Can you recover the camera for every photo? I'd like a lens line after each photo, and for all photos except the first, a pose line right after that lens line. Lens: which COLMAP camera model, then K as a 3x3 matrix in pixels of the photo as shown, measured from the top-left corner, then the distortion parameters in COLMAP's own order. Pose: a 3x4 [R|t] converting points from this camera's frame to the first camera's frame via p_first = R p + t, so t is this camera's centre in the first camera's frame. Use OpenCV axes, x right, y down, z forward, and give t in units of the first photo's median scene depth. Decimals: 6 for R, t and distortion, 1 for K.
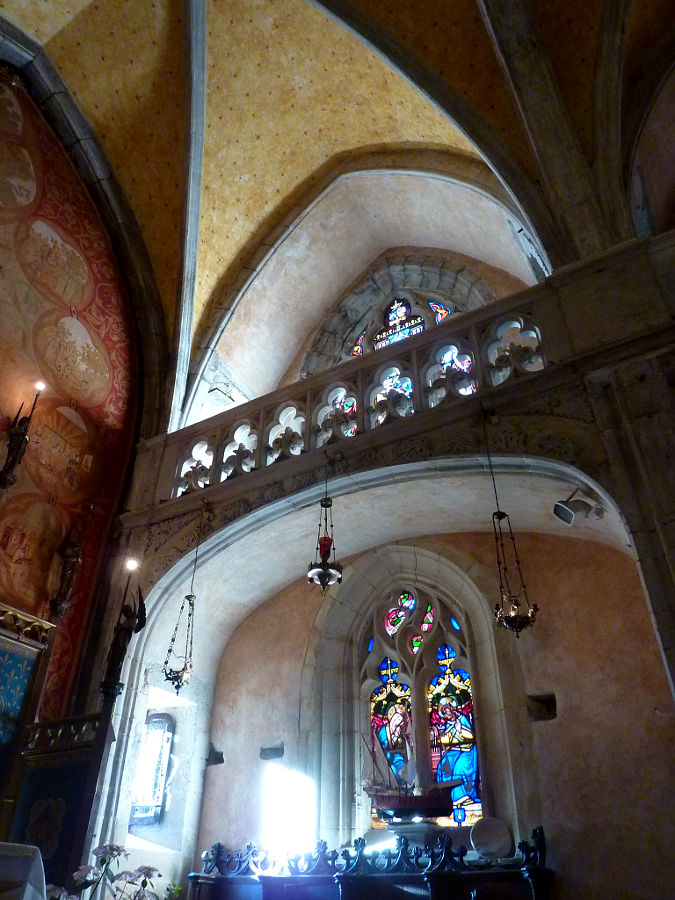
lens RADIAL K [[668.7, 0, 334.3], [0, 668.7, 452.8], [0, 0, 1]] dist [-0.027758, -0.001277]
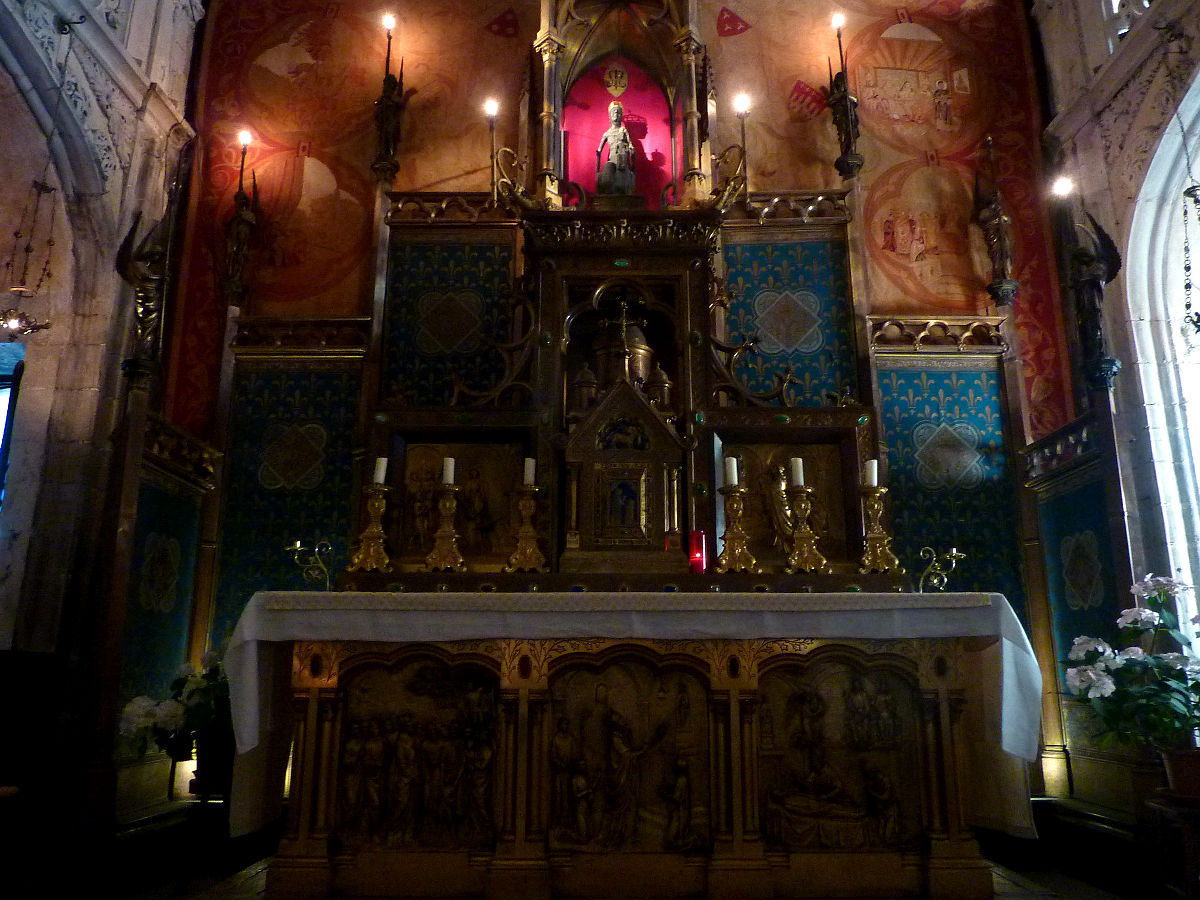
lens RADIAL K [[891.7, 0, 600.5], [0, 891.7, 448.9], [0, 0, 1]] dist [-0.027758, -0.001277]
pose [[0.517013, -0.226155, -0.825562, 0.093475], [0.502707, 0.860839, 0.079004, 0.090677], [0.692809, -0.455861, 0.558755, 0.122096]]
